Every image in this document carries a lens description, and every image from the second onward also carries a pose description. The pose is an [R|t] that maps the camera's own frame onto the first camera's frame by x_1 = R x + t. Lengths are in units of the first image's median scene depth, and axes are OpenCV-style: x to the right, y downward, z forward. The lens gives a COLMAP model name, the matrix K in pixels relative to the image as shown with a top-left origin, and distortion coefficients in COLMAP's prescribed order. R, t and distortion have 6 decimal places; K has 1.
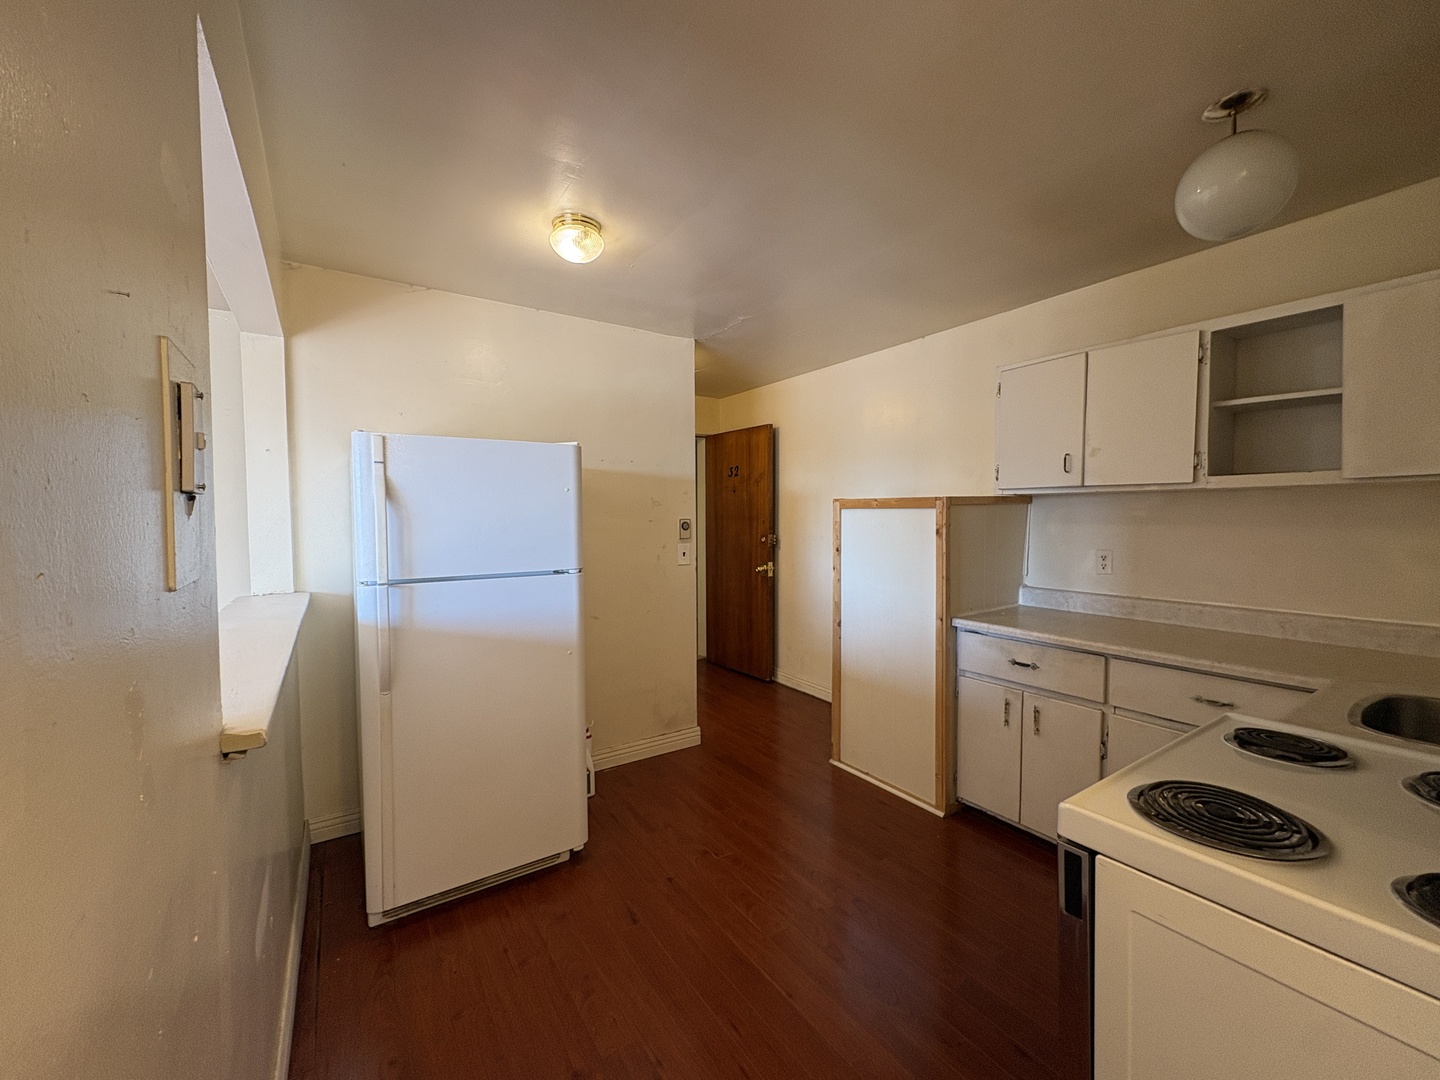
lens RADIAL K [[576.5, 0, 719.0], [0, 576.5, 537.6], [0, 0, 1]] dist [0.002713, -0.000198]
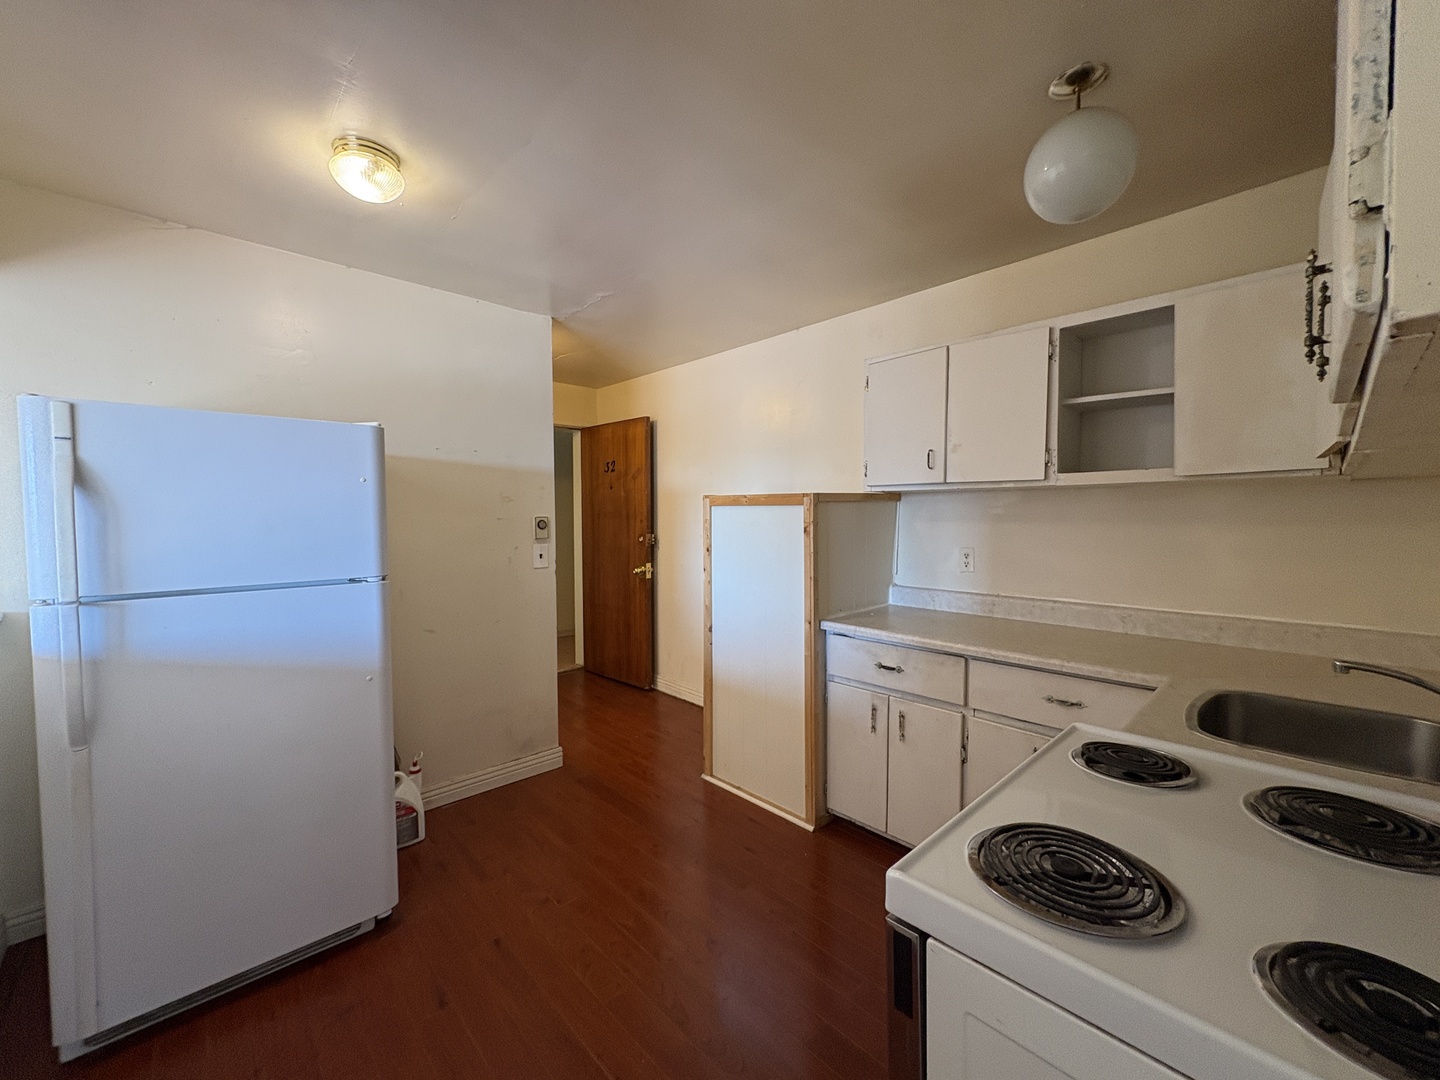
lens RADIAL K [[576.5, 0, 719.5], [0, 576.5, 536.6], [0, 0, 1]] dist [0.002713, -0.000198]
pose [[0.986021, -0.005090, 0.166545, 0.095979], [0.005321, 0.999985, -0.000941, 0.000837], [-0.166538, 0.001814, 0.986033, 0.105901]]
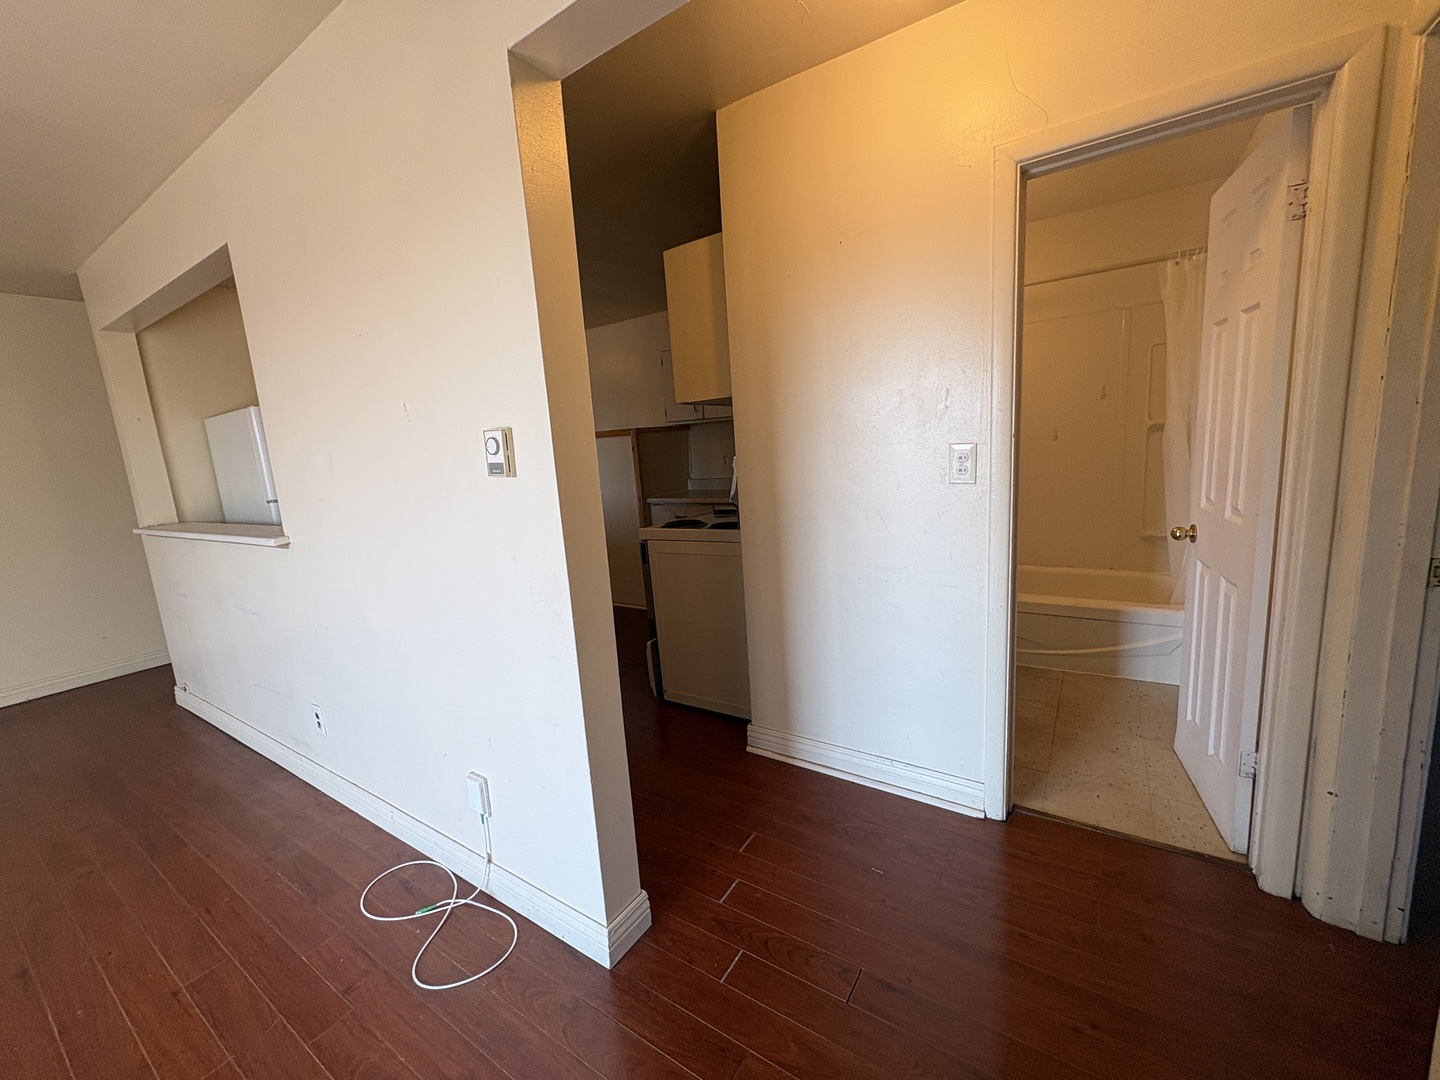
lens RADIAL K [[576.5, 0, 713.1], [0, 576.5, 541.7], [0, 0, 1]] dist [0.002713, -0.000198]
pose [[0.924429, -0.124511, 0.360456, -0.065136], [0.081472, 0.987857, 0.132289, 0.063638], [-0.372551, -0.092924, 0.923348, -0.823727]]
